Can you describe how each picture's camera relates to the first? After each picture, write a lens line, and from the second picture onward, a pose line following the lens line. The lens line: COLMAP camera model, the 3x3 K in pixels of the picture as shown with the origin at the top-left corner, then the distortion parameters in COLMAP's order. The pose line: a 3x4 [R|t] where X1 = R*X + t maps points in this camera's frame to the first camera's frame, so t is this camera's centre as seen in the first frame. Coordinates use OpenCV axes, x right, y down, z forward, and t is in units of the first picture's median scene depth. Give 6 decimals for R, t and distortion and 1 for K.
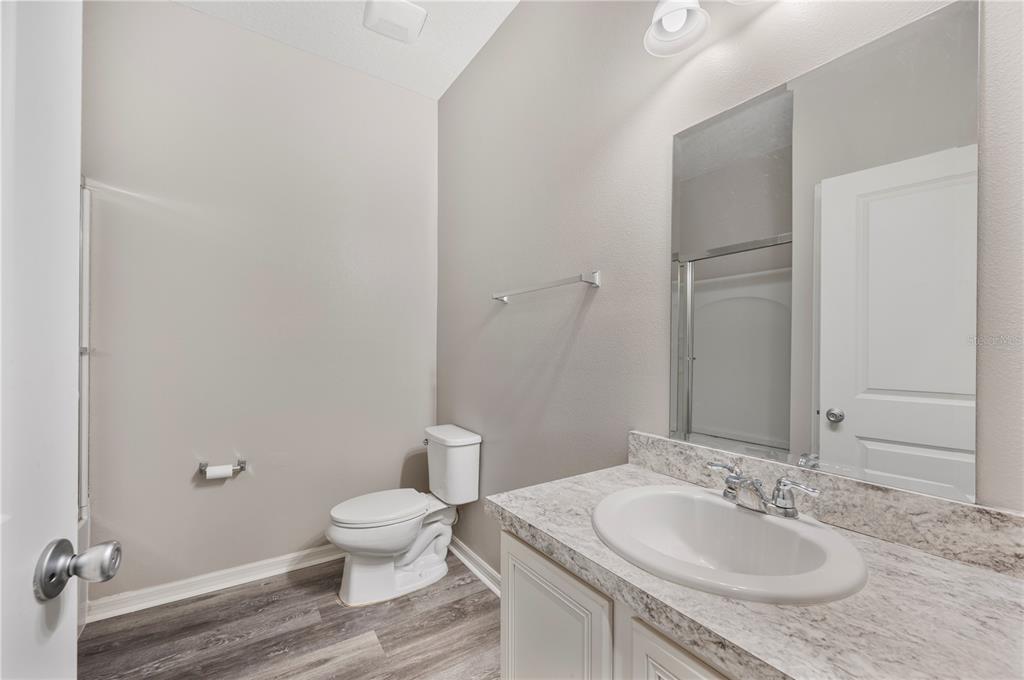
lens RADIAL K [[408.9, 0, 514.6], [0, 408.9, 352.6], [0, 0, 1]] dist [0.002431, 0.000278]
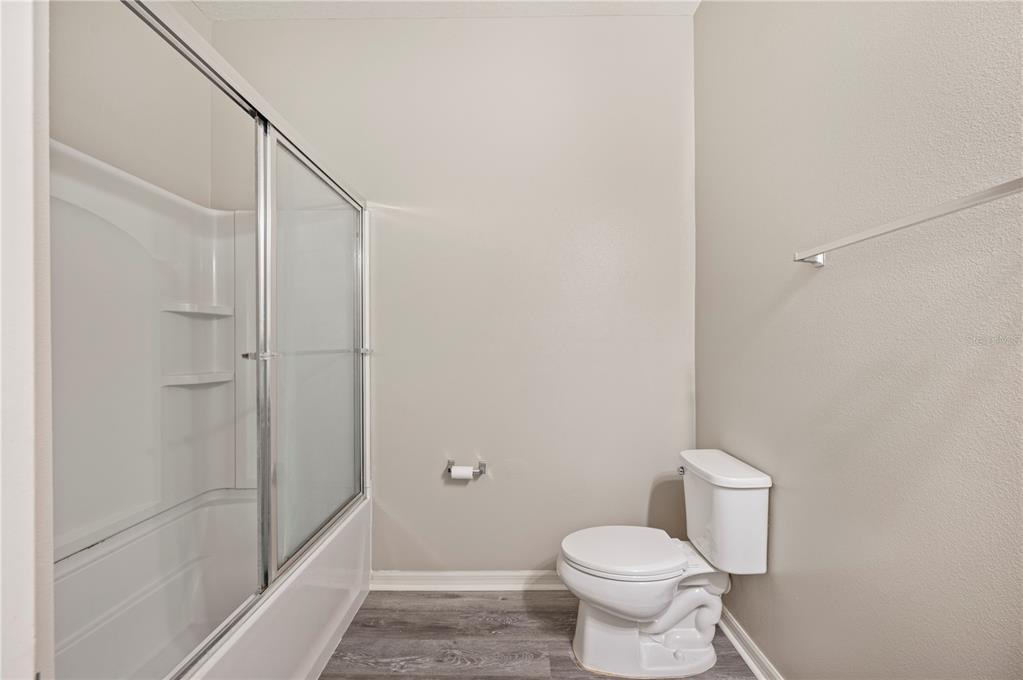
lens RADIAL K [[408.5, 0, 514.1], [0, 408.5, 352.6], [0, 0, 1]] dist [0.002431, 0.000278]
pose [[0.827285, -0.008607, -0.561717, -0.055351], [0.009572, 0.999953, -0.001225, 0.002458], [0.561701, -0.004364, 0.827328, 0.241963]]
